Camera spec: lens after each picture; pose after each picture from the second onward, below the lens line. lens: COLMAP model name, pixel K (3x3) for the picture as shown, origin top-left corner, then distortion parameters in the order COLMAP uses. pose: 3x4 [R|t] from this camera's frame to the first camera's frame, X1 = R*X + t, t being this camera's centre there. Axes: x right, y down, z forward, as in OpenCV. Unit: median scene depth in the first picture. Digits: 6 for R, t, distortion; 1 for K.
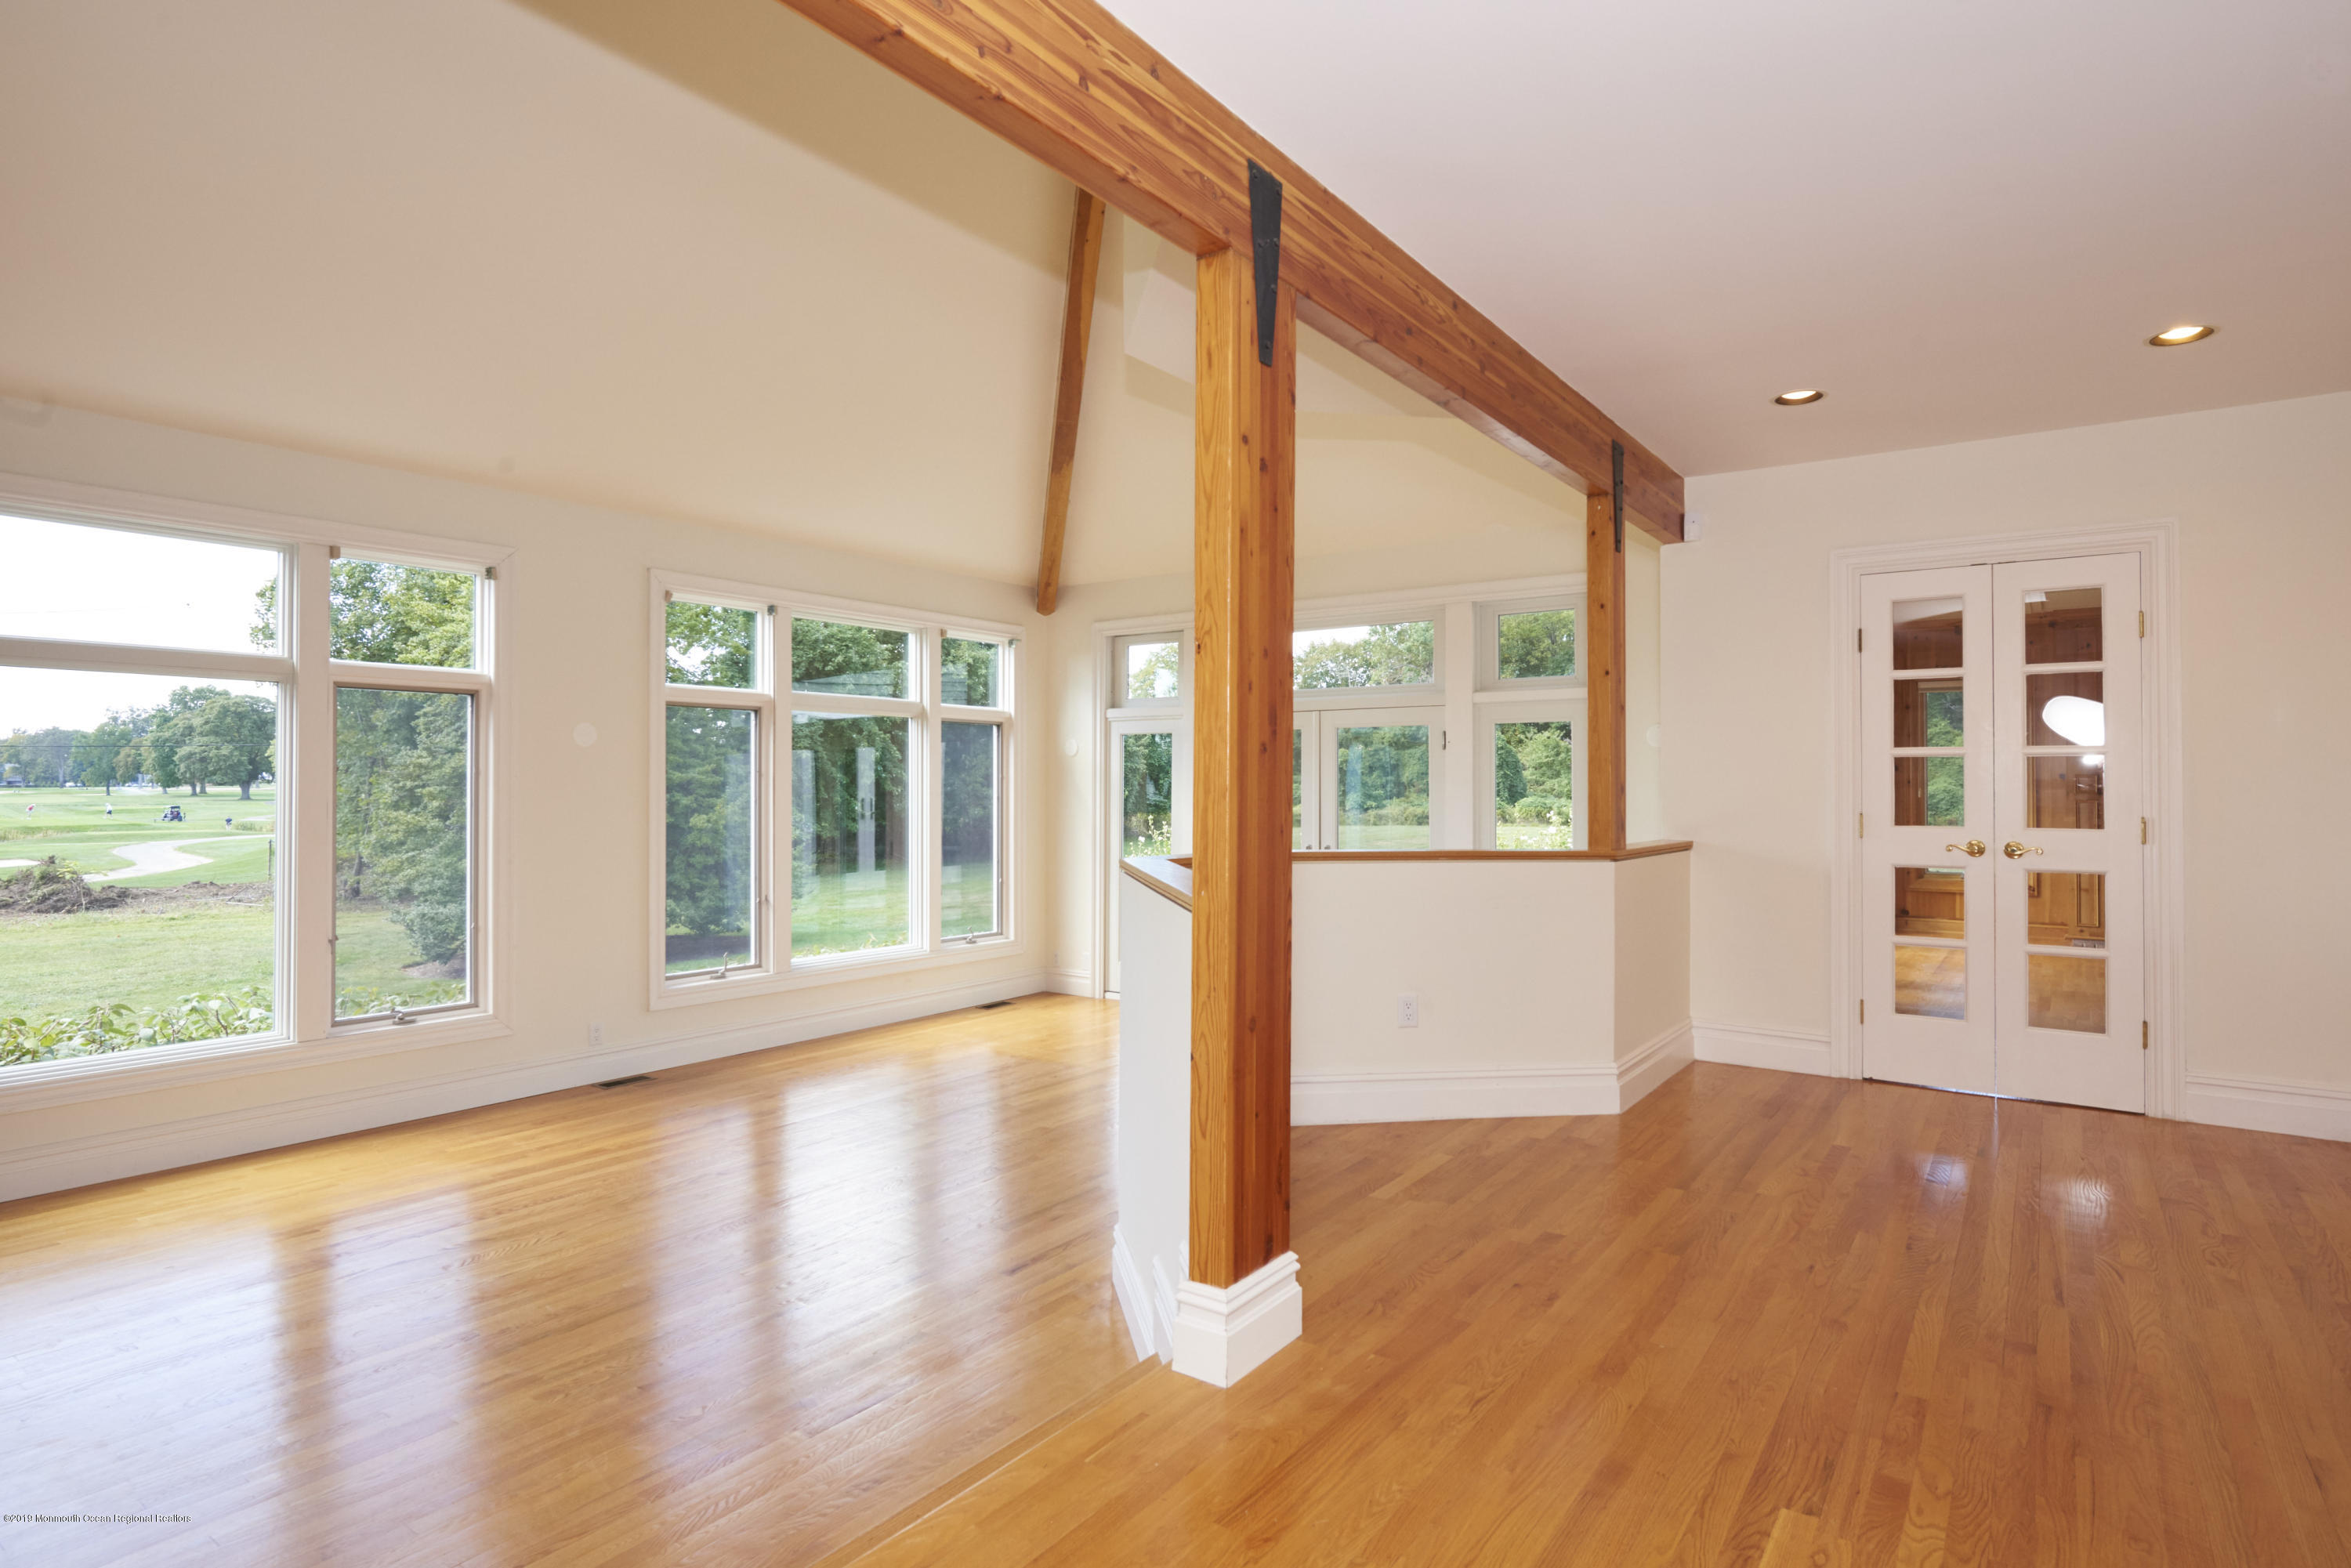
lens RADIAL K [[1263.4, 0, 1166.8], [0, 1263.4, 769.9], [0, 0, 1]] dist [-0.006561, -0.001546]
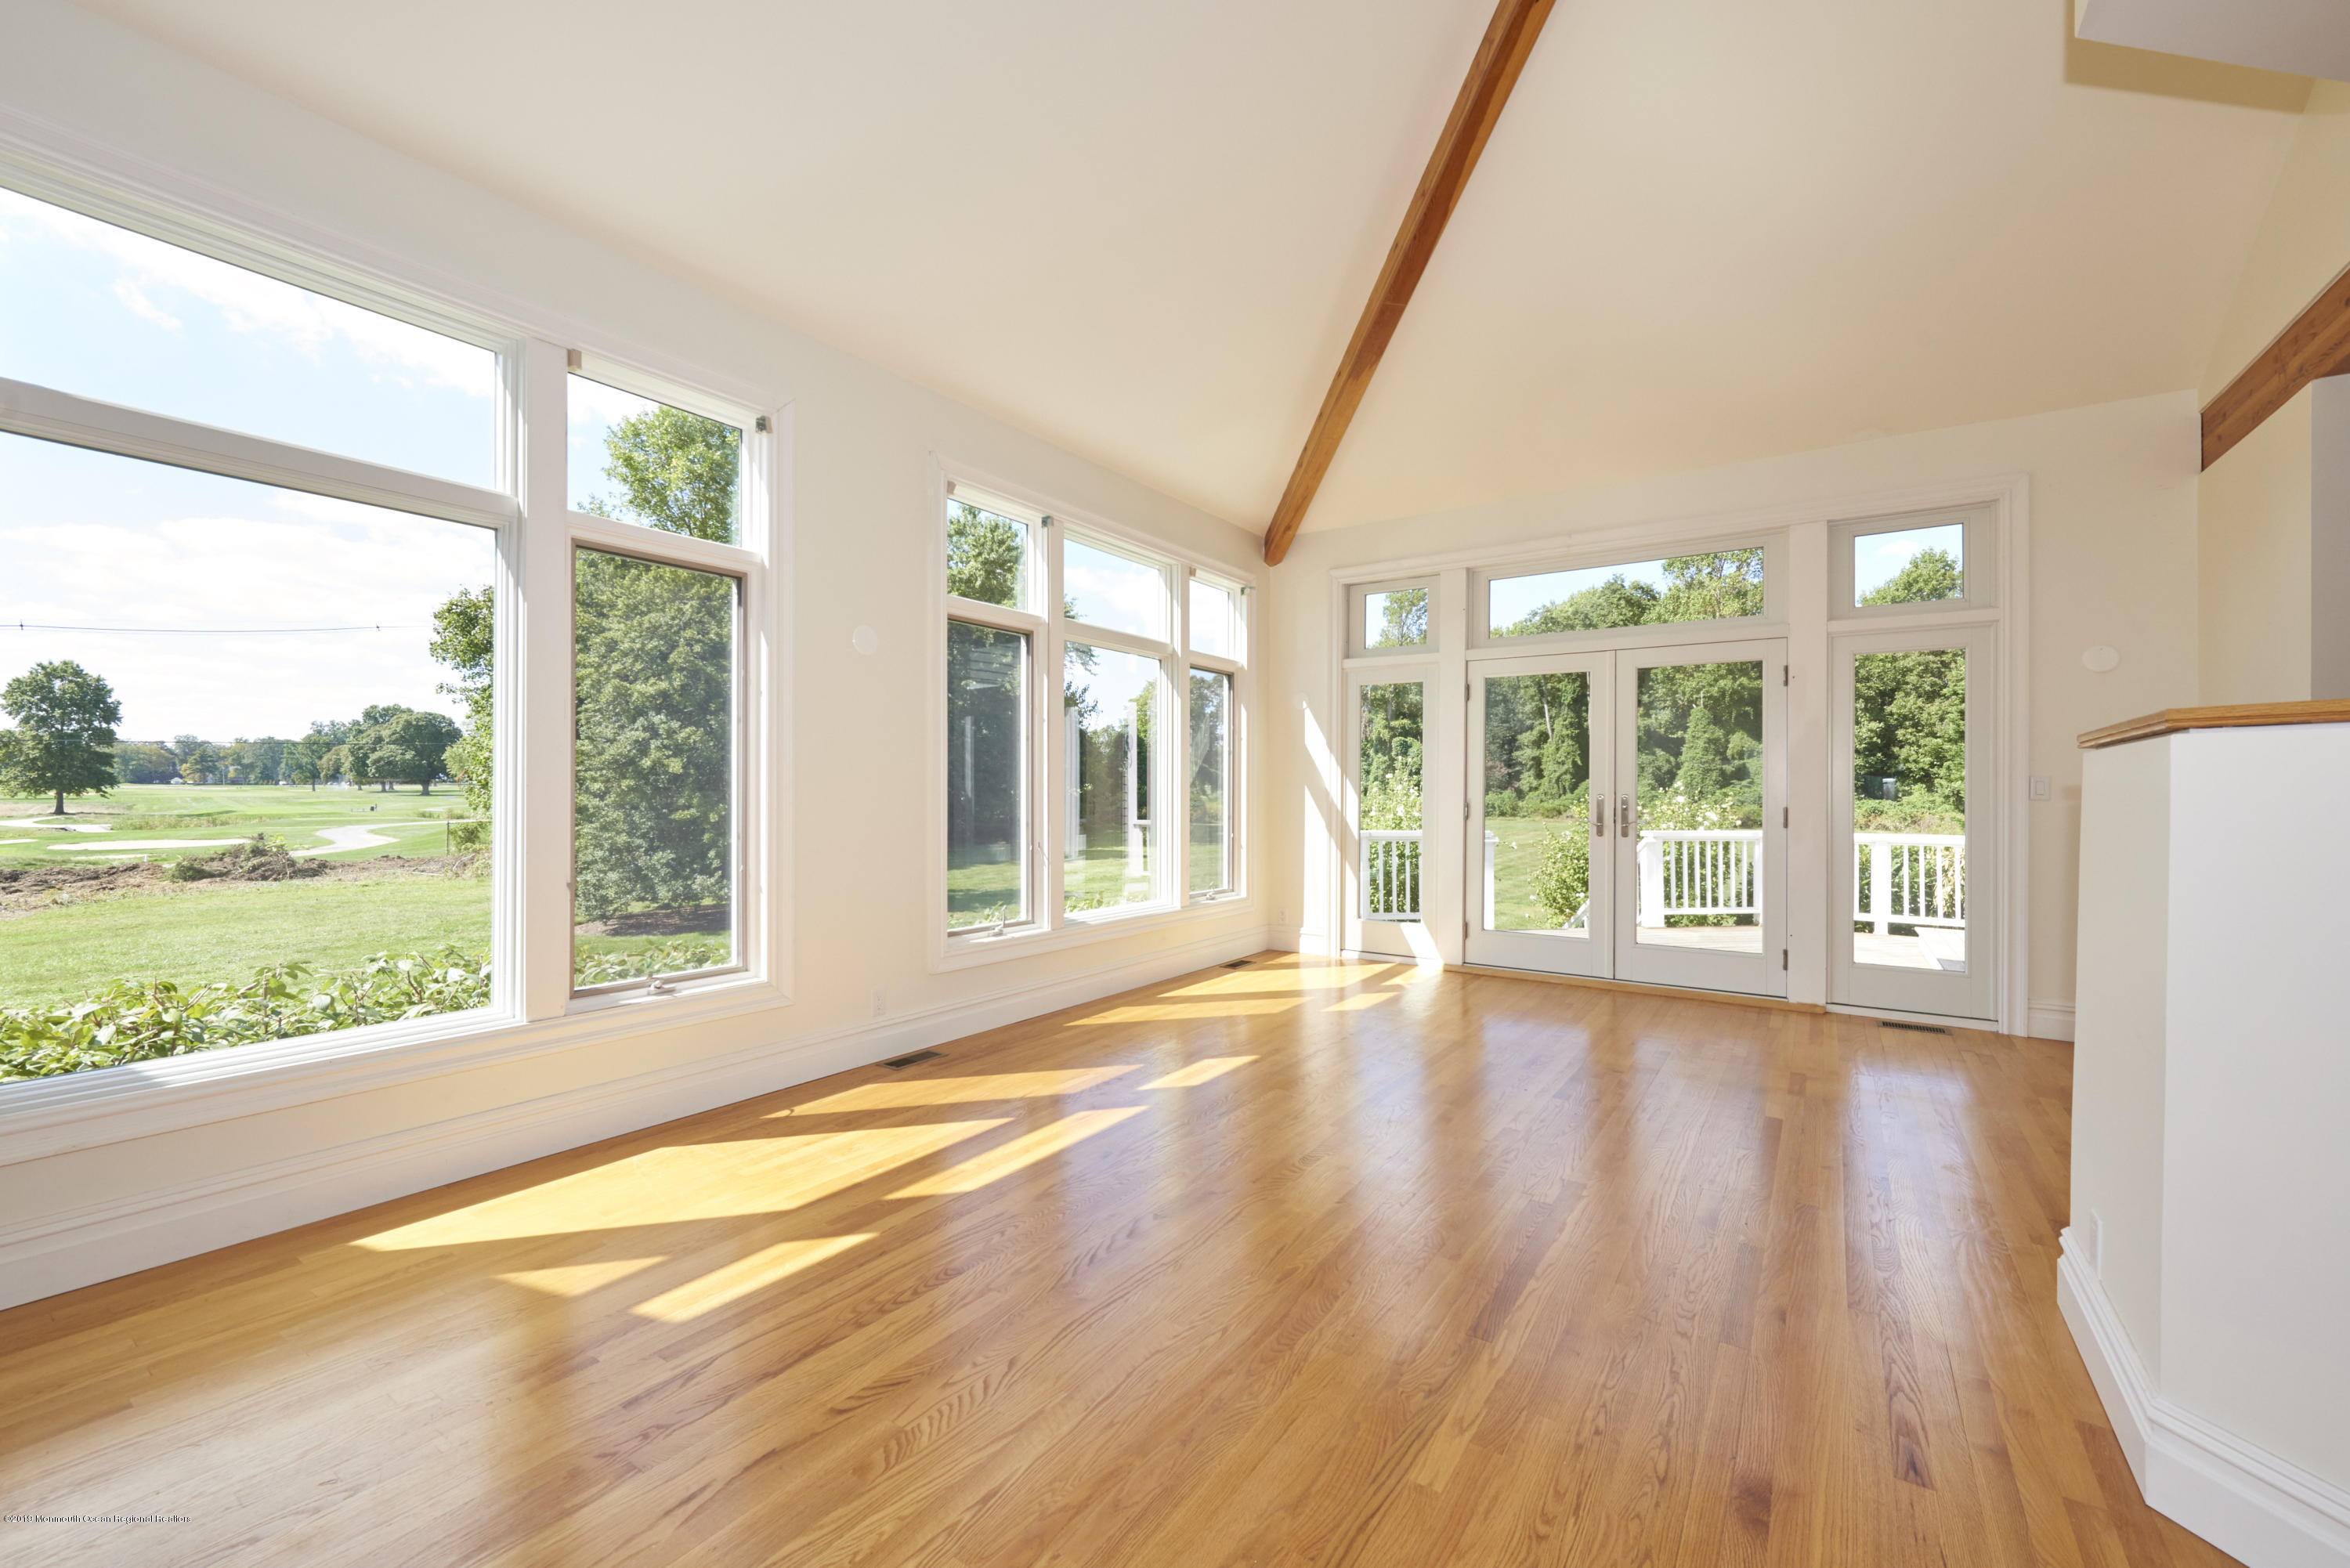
lens RADIAL K [[961.3, 0, 1161.3], [0, 961.3, 788.5], [0, 0, 1]] dist [-0.001184, -0.000288]
pose [[0.999730, 0.006191, 0.022415, -0.215625], [-0.006410, 0.999932, 0.009720, 0.047154], [-0.022353, -0.009861, 0.999702, 0.279936]]
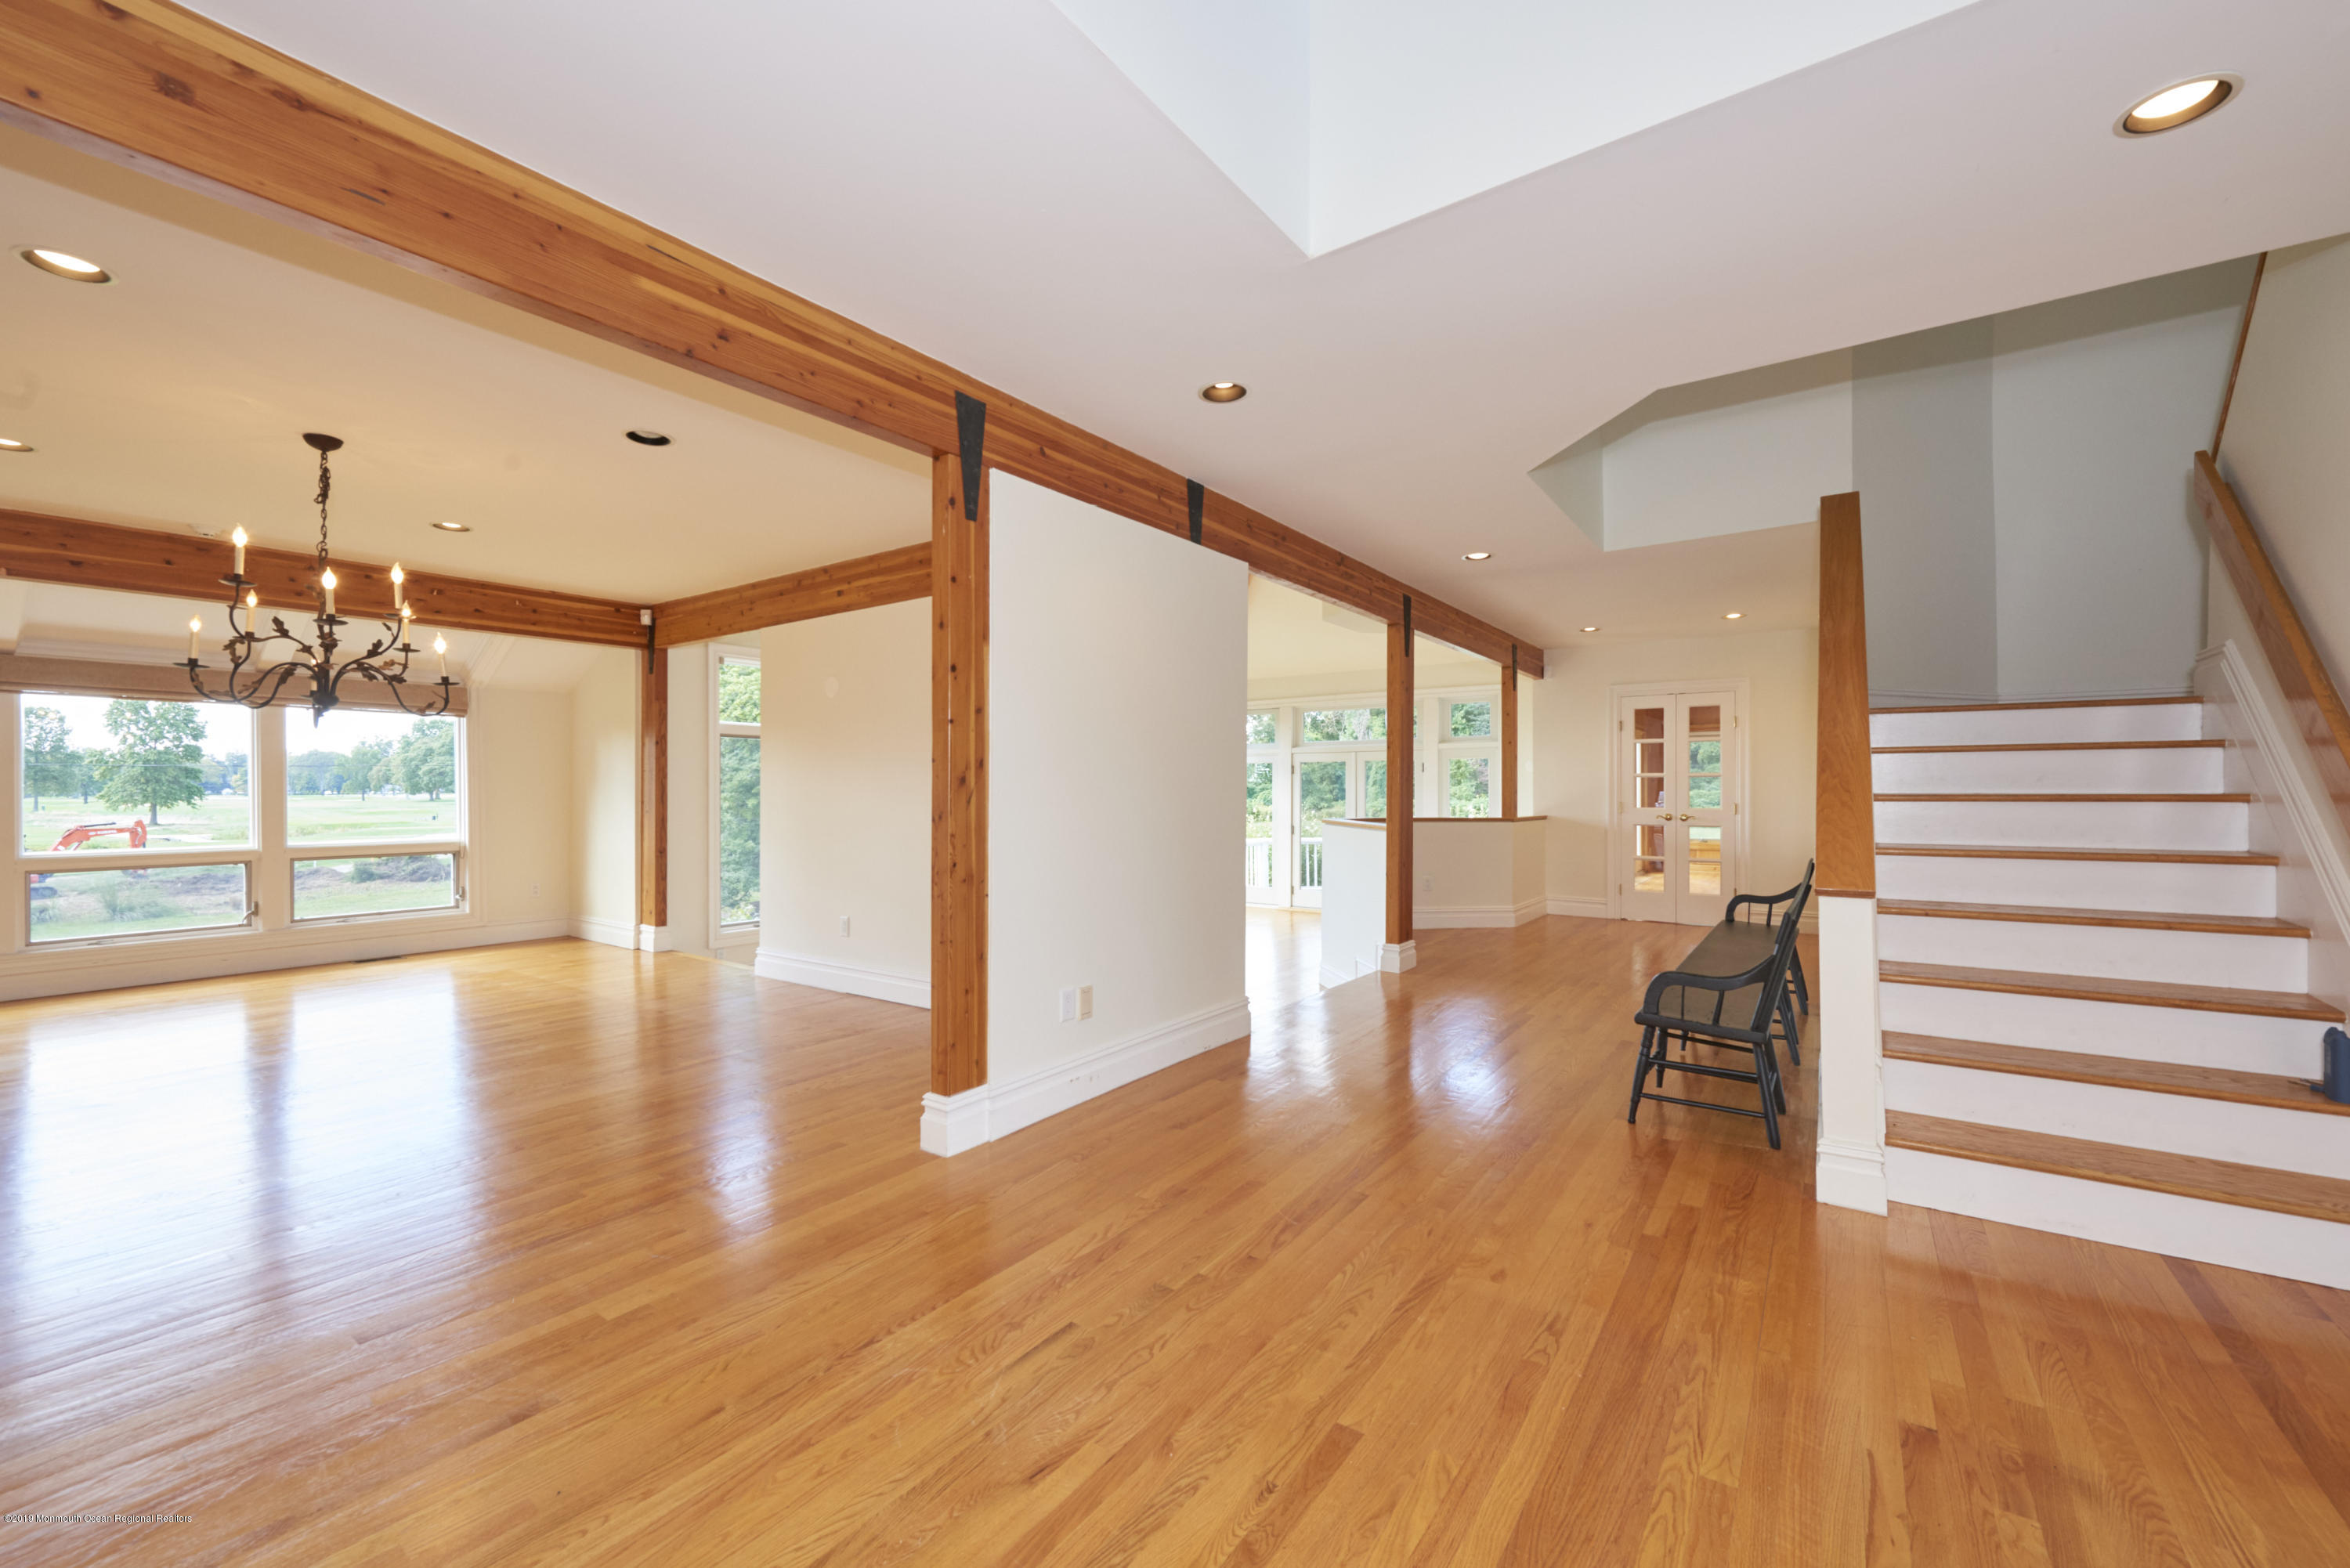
lens RADIAL K [[961.3, 0, 1180.2], [0, 961.3, 798.1], [0, 0, 1]] dist [-0.001184, -0.000288]
pose [[0.999757, -0.001458, 0.021989, -0.173448], [0.001057, 0.999834, 0.018209, -0.002889], [-0.022012, -0.018181, 0.999592, -0.442743]]
